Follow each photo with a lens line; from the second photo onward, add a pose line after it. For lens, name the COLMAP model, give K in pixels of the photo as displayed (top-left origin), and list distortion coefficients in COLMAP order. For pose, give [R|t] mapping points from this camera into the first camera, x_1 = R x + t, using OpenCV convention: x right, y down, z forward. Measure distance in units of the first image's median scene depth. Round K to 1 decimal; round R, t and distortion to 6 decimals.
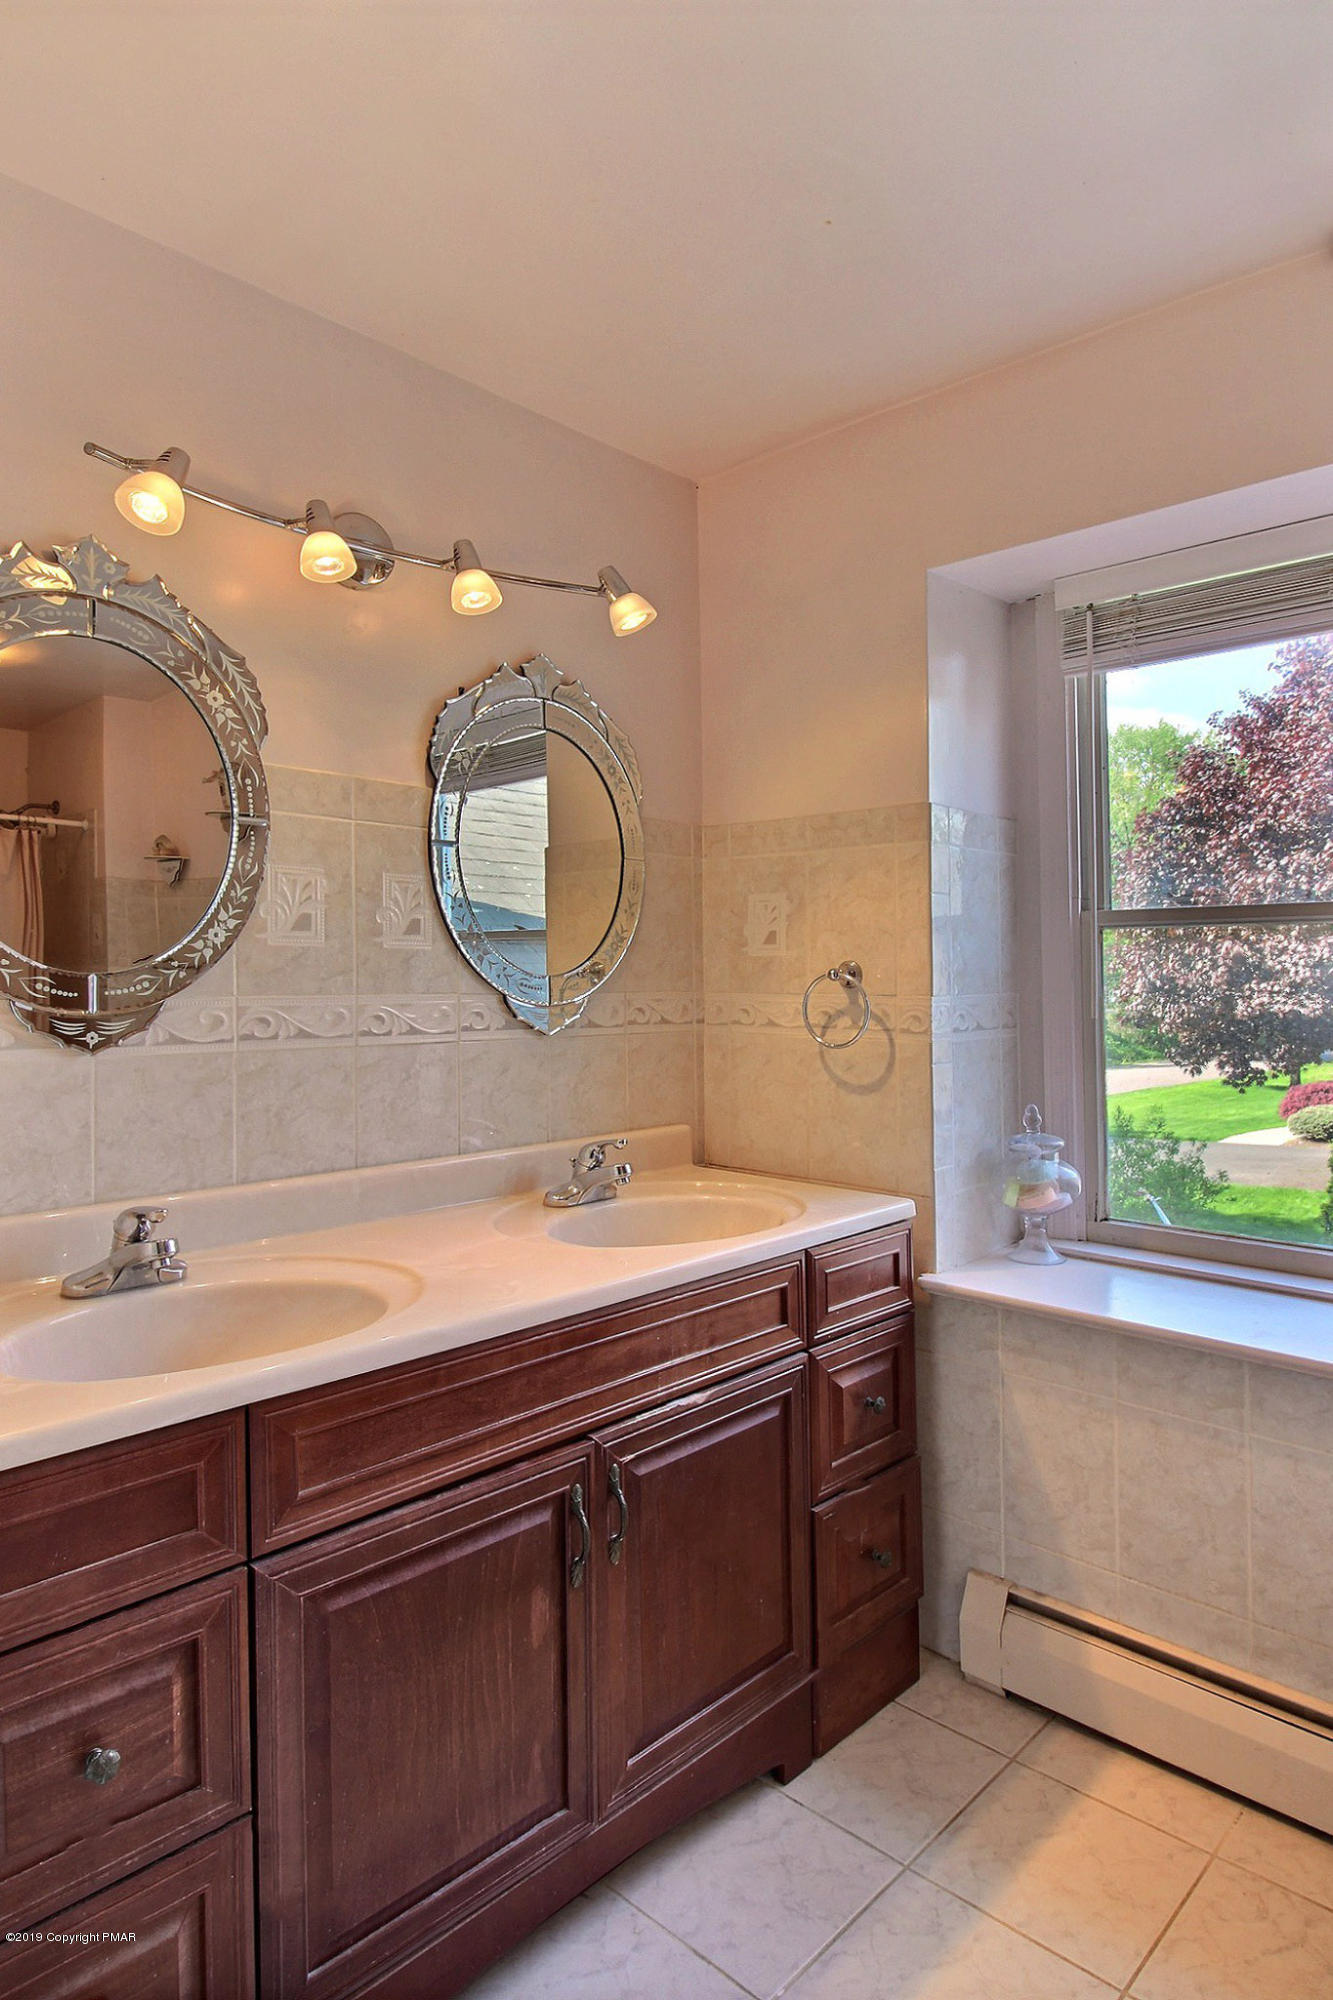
lens RADIAL K [[1192.1, 0, 714.0], [0, 1192.1, 964.5], [0, 0, 1]] dist [0.004697, -0.012201]
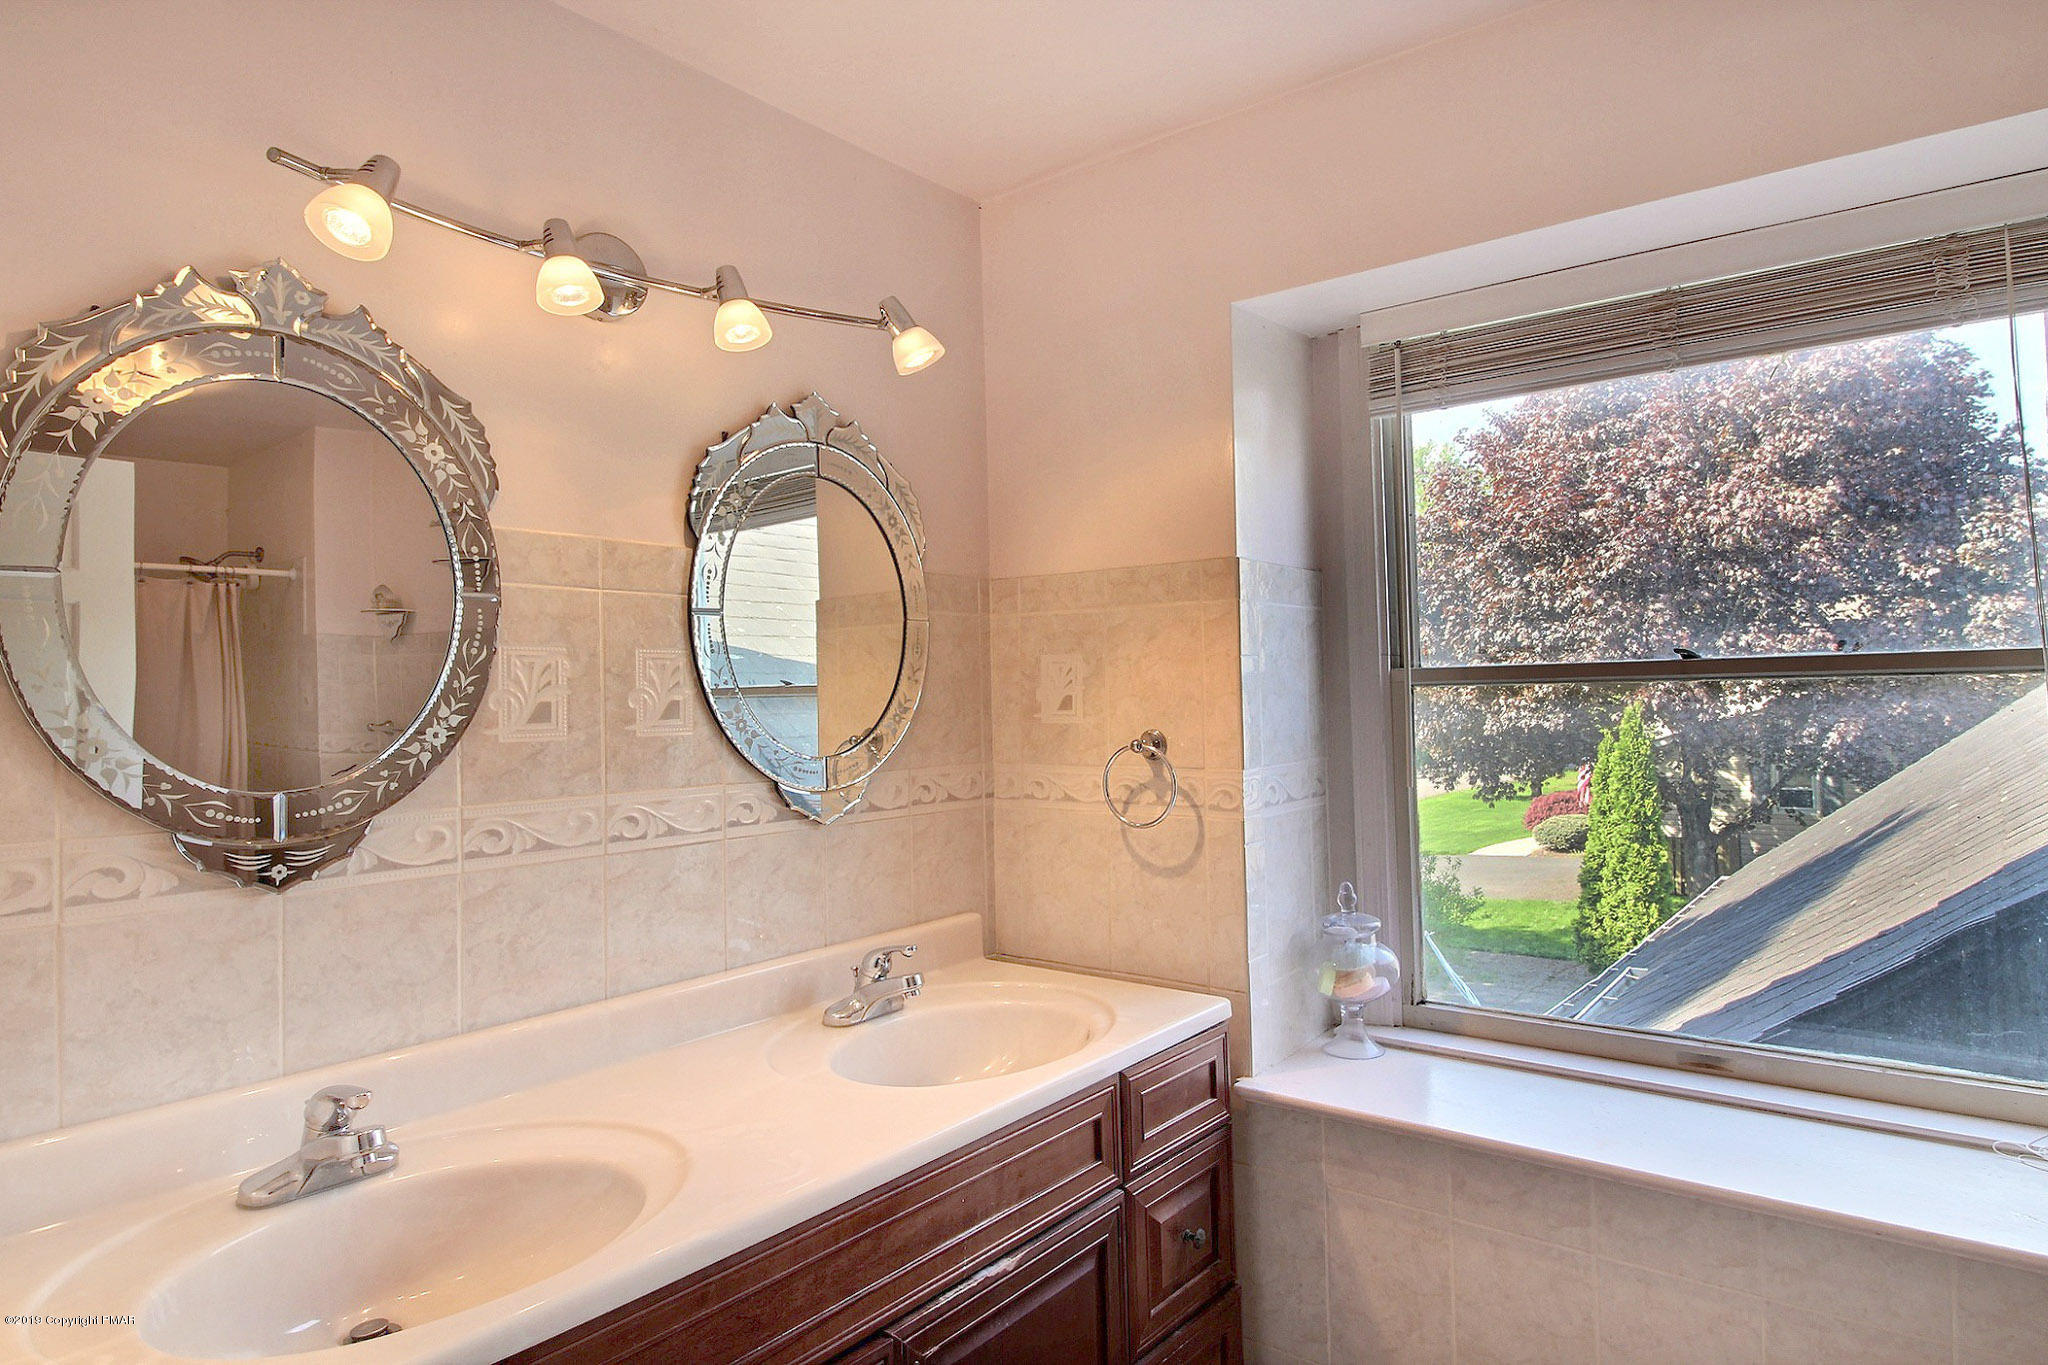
lens RADIAL K [[1166.2, 0, 1034.5], [0, 1166.2, 675.3], [0, 0, 1]] dist [-0.000794, -0.010301]
pose [[0.998153, -0.002097, 0.060713, -0.037183], [0.001626, 0.999968, 0.007803, -0.061103], [-0.060728, -0.007689, 0.998125, 0.127328]]
